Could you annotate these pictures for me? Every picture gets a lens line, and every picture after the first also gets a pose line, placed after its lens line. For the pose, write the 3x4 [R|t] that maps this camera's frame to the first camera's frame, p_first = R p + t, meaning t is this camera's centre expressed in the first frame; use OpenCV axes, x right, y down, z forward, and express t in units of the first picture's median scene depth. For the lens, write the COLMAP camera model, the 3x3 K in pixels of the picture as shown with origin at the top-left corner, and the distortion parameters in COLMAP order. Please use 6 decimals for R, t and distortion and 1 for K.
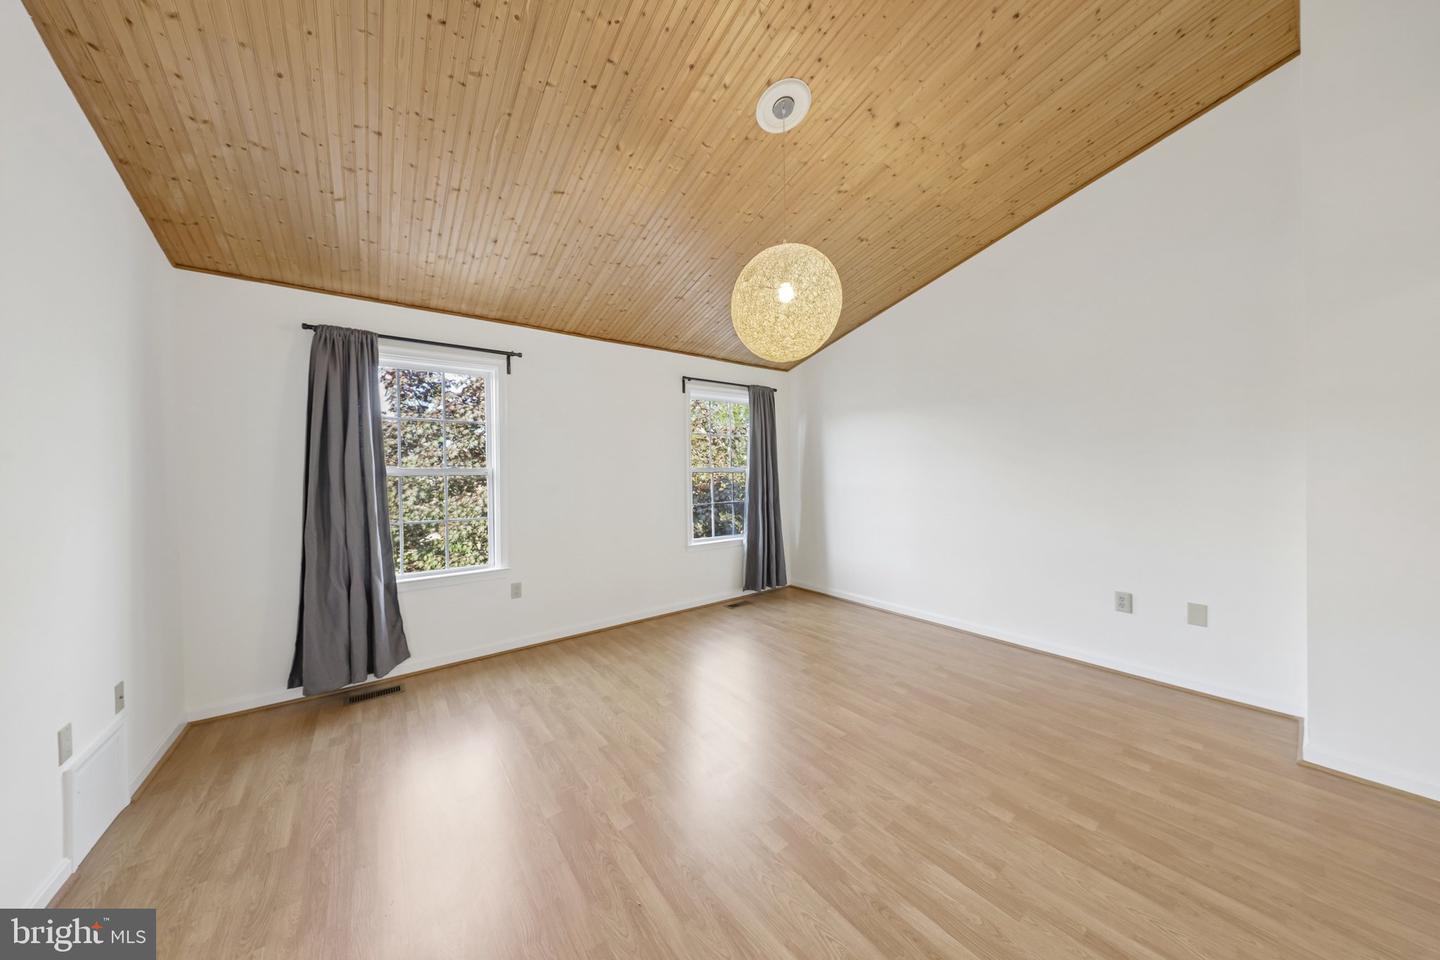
lens RADIAL K [[452.3, 0, 721.8], [0, 452.3, 473.1], [0, 0, 1]] dist [-0.000384, -0.000018]
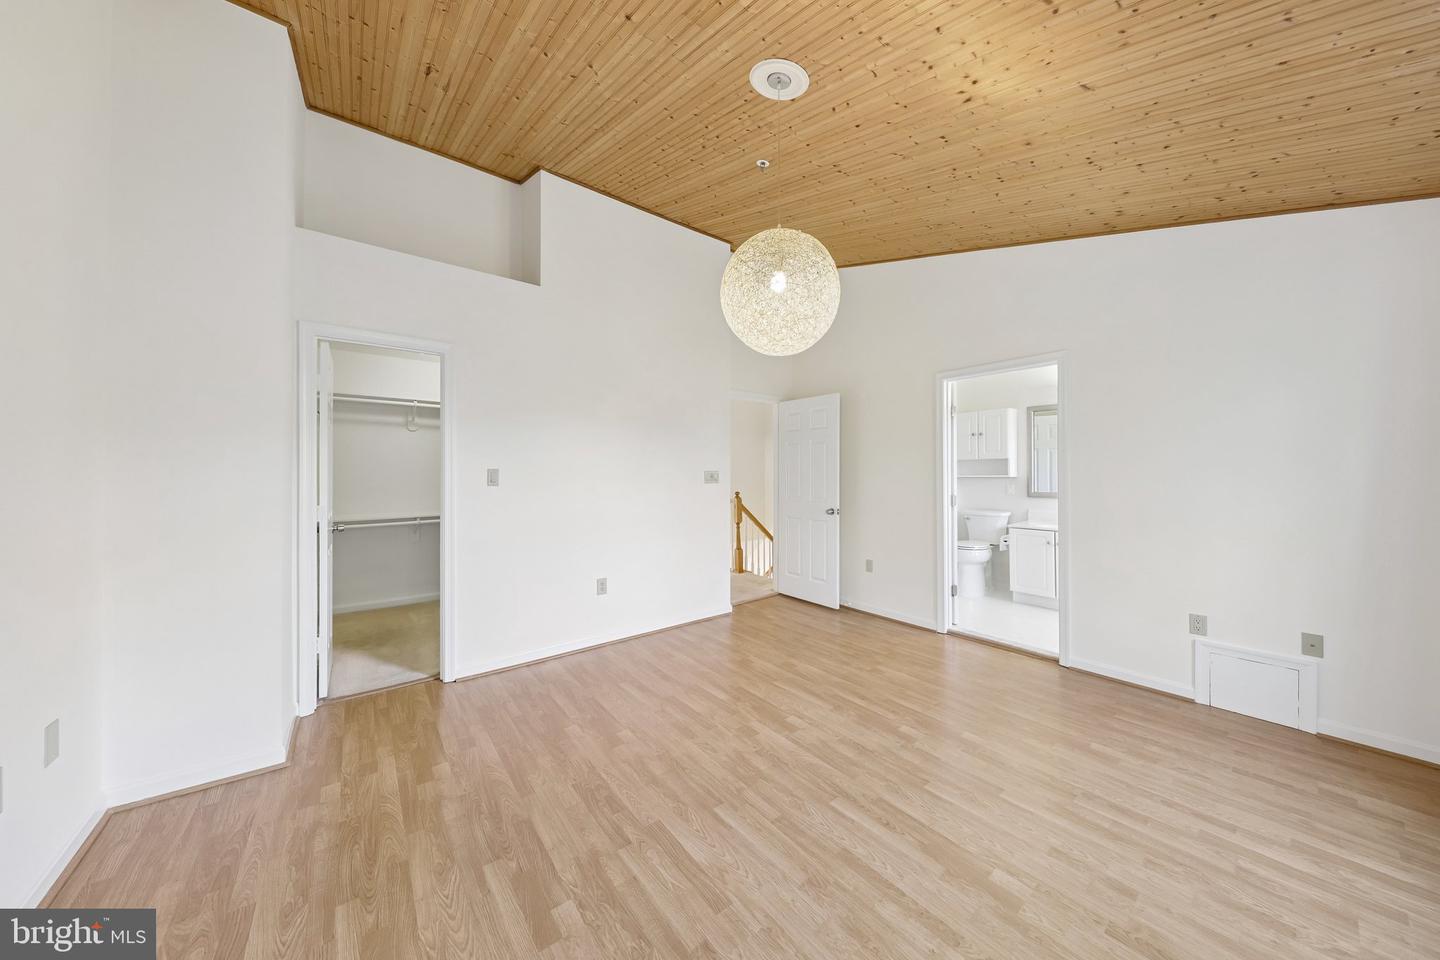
lens RADIAL K [[452.3, 0, 721.8], [0, 452.3, 473.1], [0, 0, 1]] dist [-0.000384, -0.000018]
pose [[-0.999763, 0.014780, -0.015960, 0.283048], [0.014841, 0.999883, -0.003693, -0.005195], [0.015904, -0.003929, -0.999866, 1.921358]]
